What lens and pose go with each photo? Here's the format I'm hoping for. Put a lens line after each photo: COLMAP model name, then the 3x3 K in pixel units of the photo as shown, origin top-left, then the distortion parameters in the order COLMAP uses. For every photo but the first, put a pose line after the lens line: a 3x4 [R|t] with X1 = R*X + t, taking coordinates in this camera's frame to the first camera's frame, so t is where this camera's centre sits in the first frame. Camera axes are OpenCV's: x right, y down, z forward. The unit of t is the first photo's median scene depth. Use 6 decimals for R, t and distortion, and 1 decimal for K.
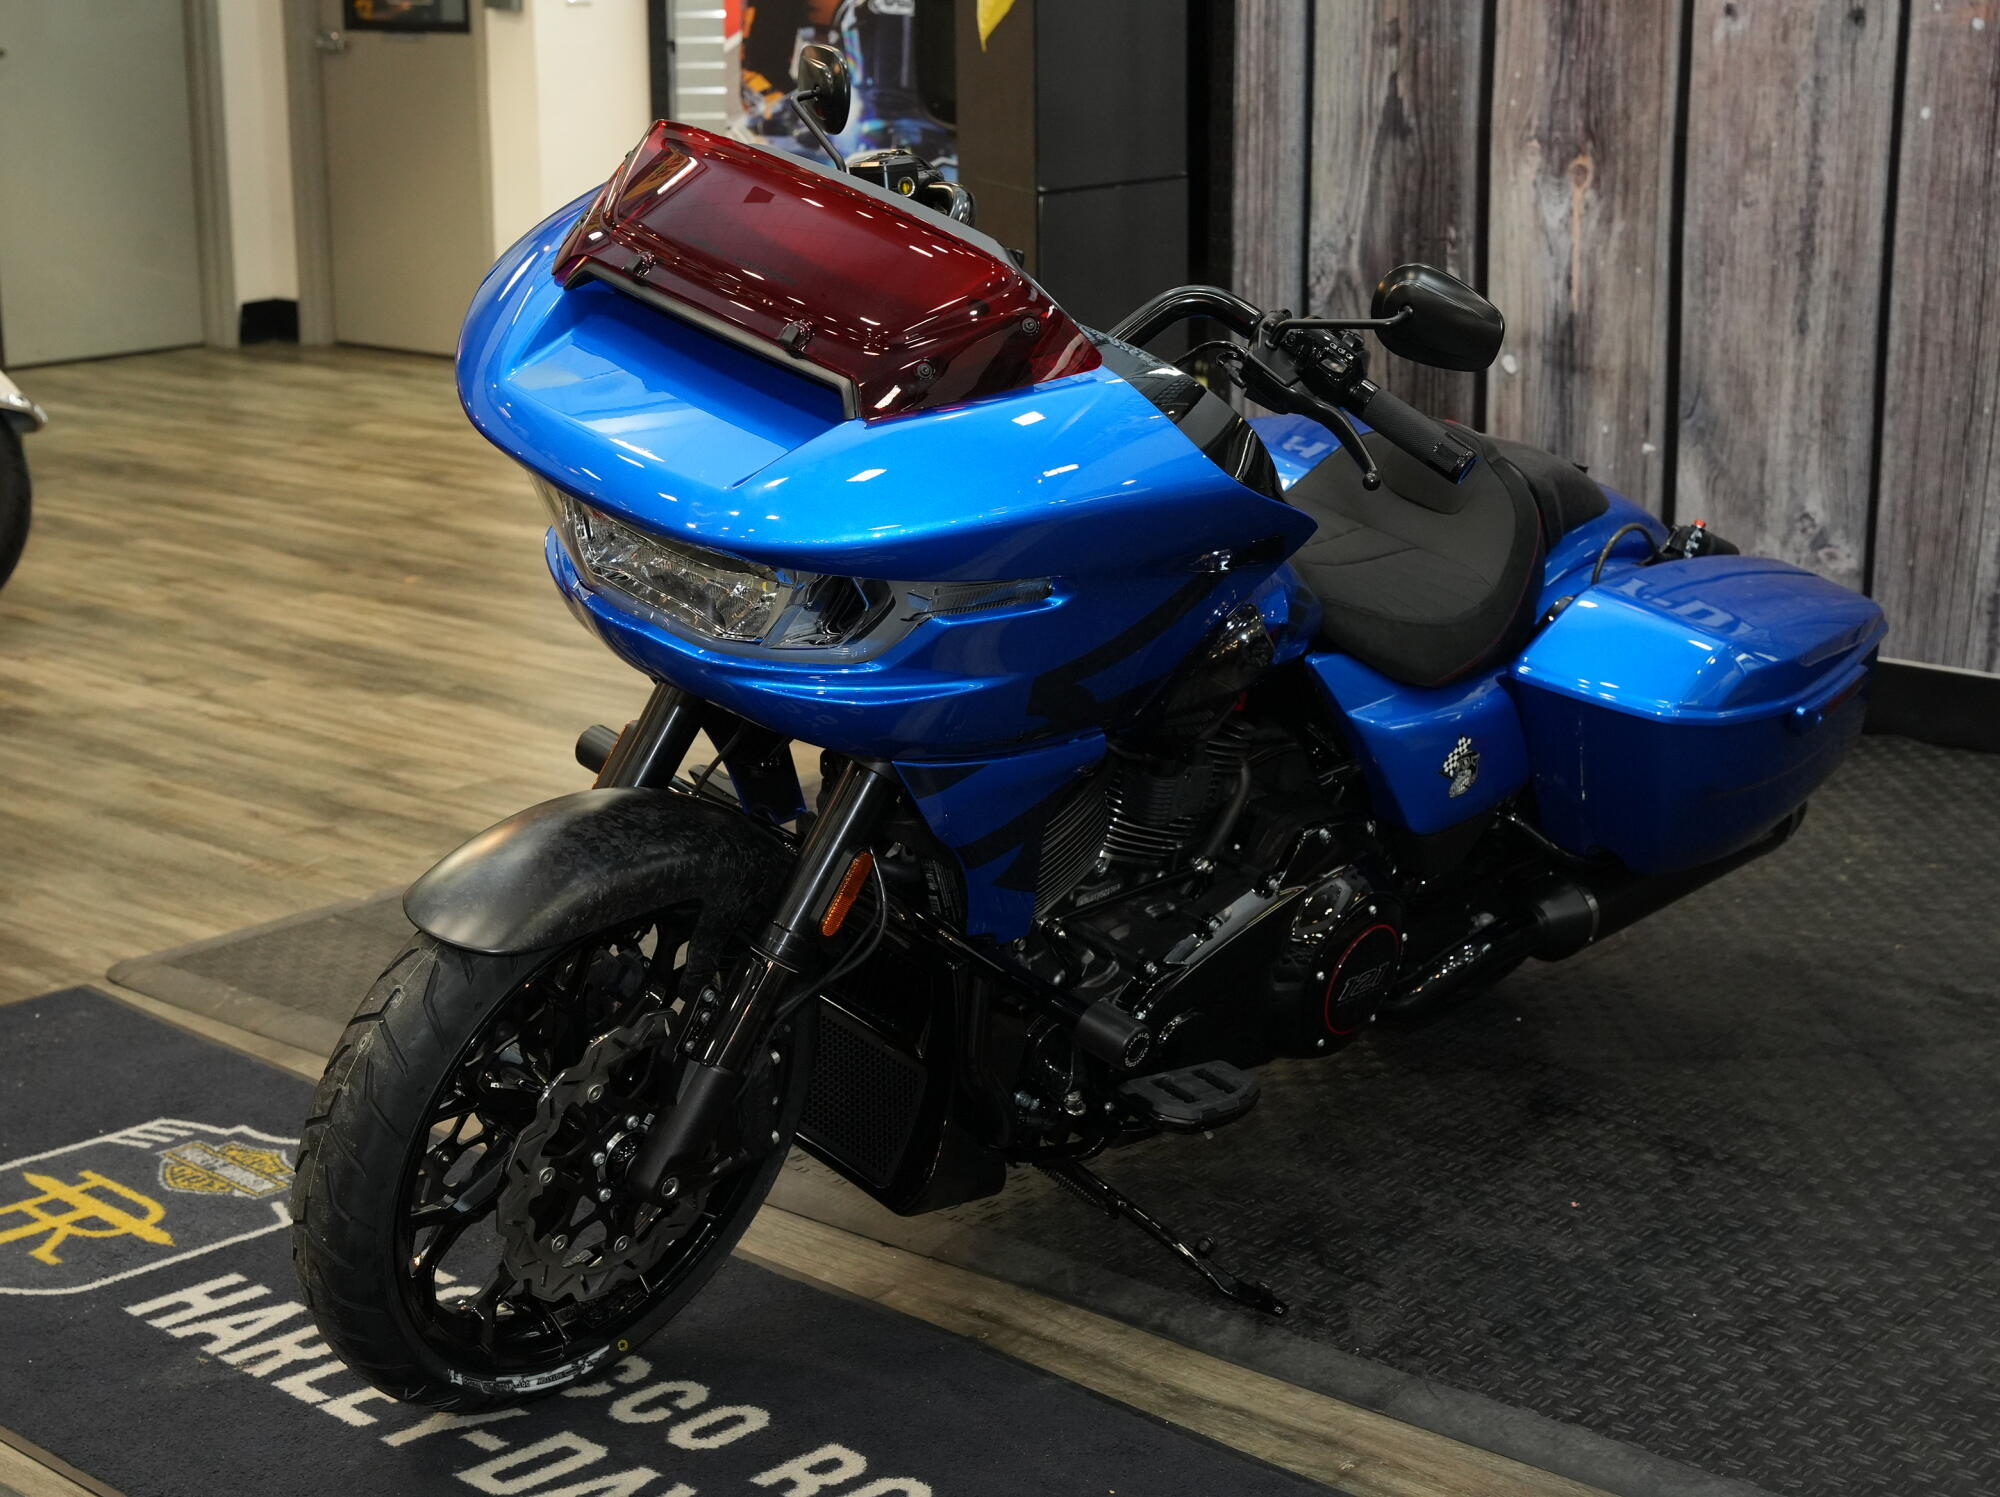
lens RADIAL K [[3460.7, 0, 1000.0], [0, 3460.7, 748.5], [0, 0, 1]] dist [0.002891, 0.144019]
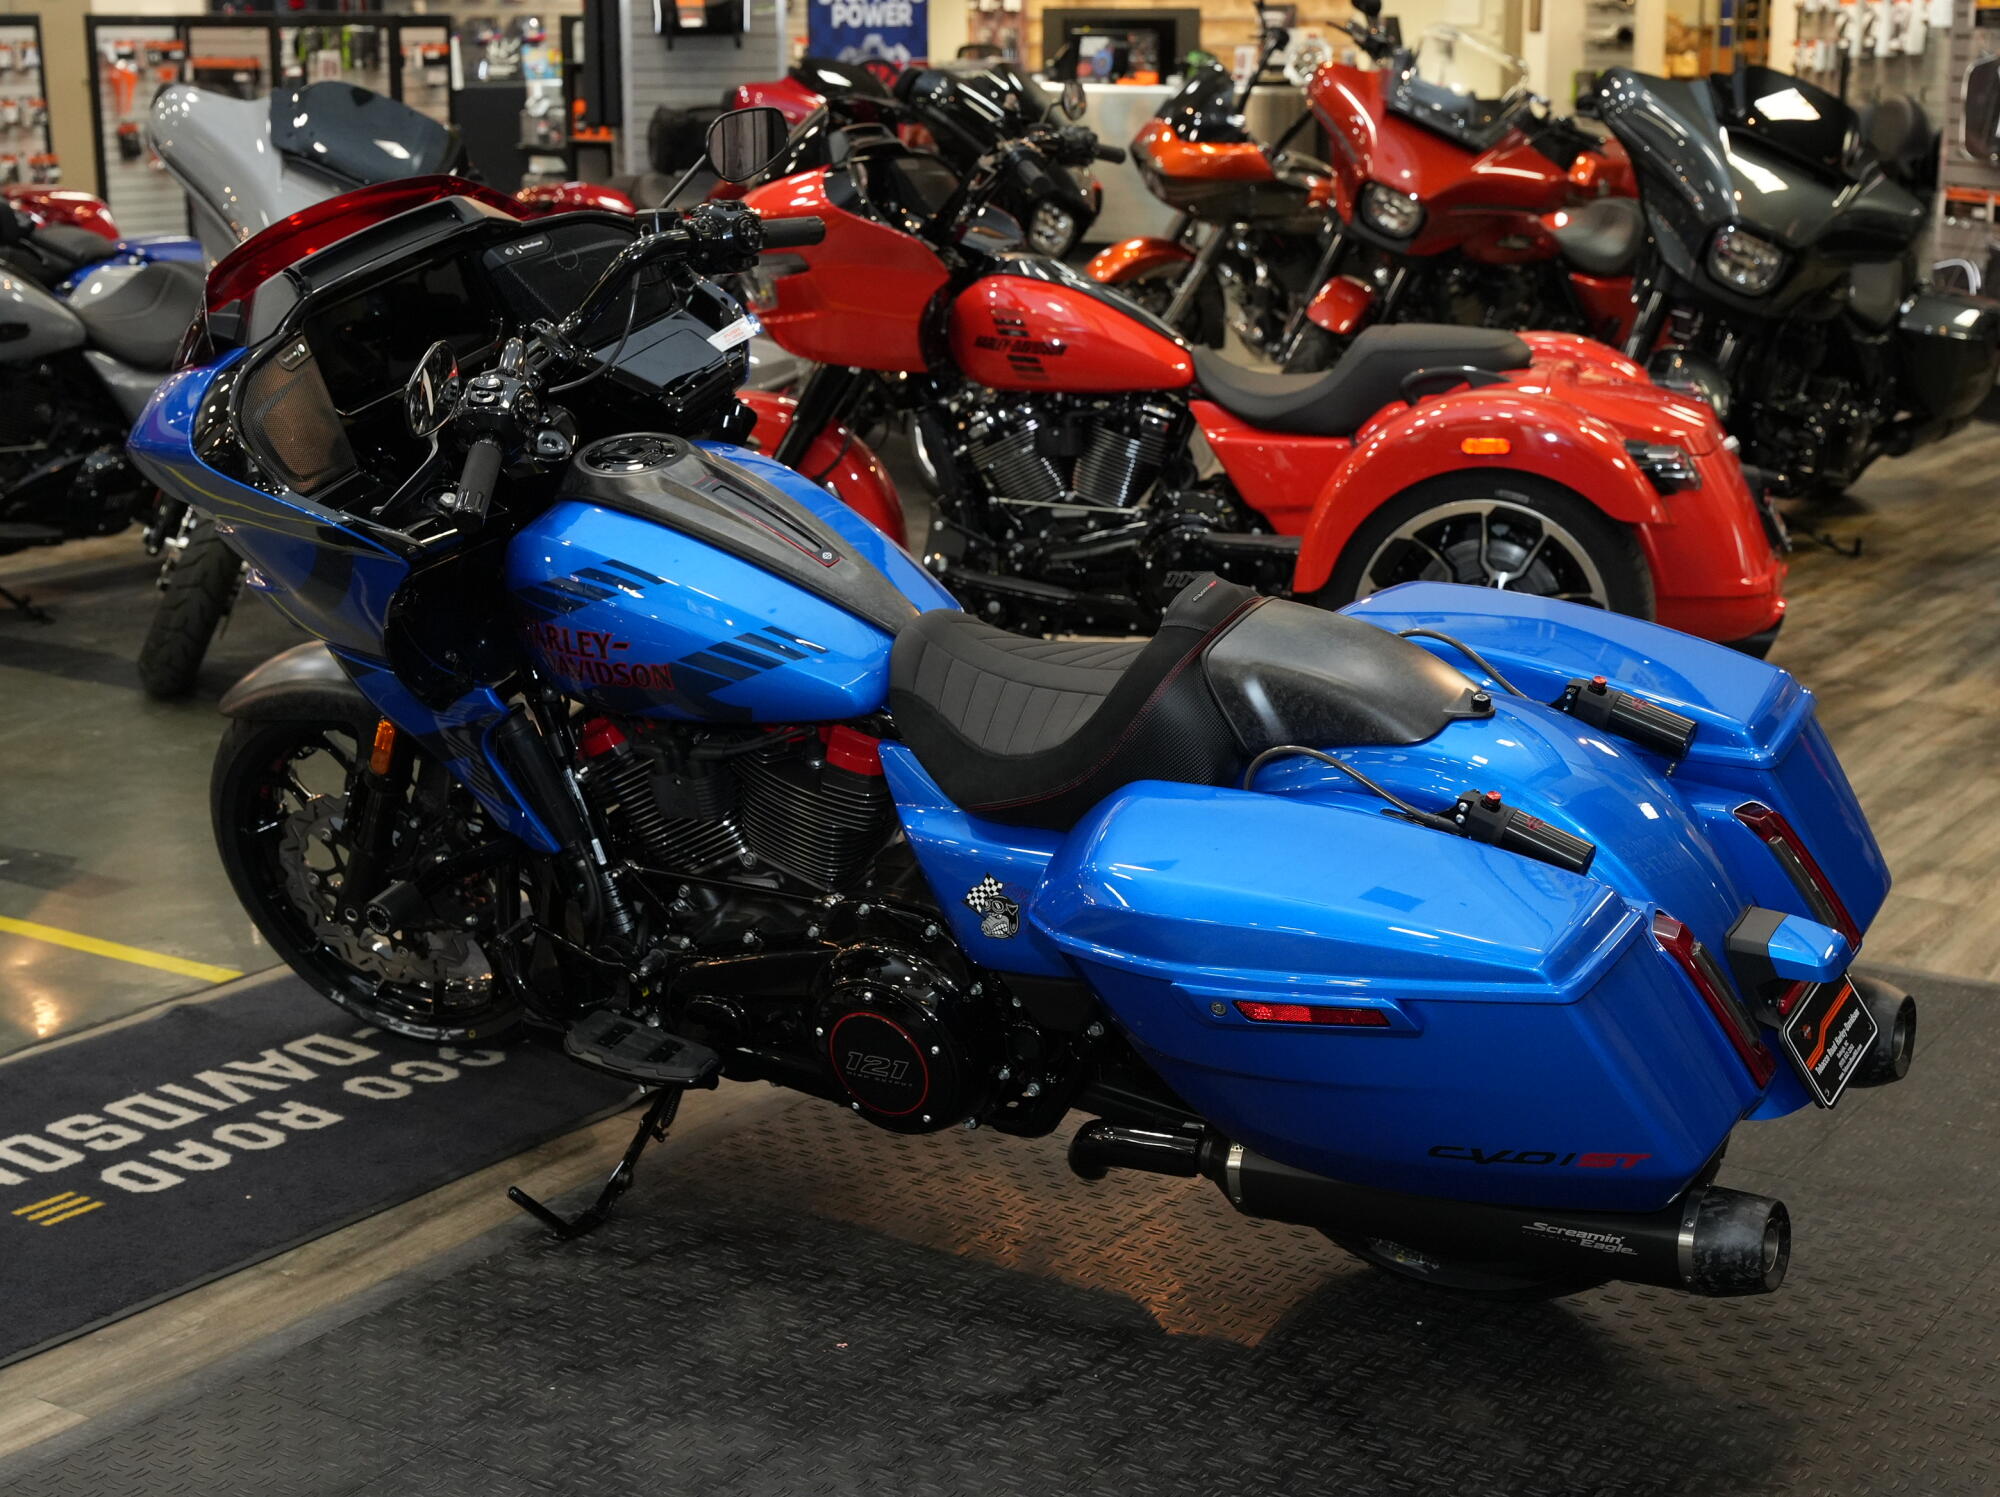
lens RADIAL K [[3031.3, 0, 1000.0], [0, 3031.3, 748.5], [0, 0, 1]] dist [-0.000014, 0.132591]
pose [[0.128800, 0.234762, -0.963482, 0.625486], [-0.240832, 0.949893, 0.199256, -0.137597], [0.961983, 0.206373, 0.178884, 0.555654]]
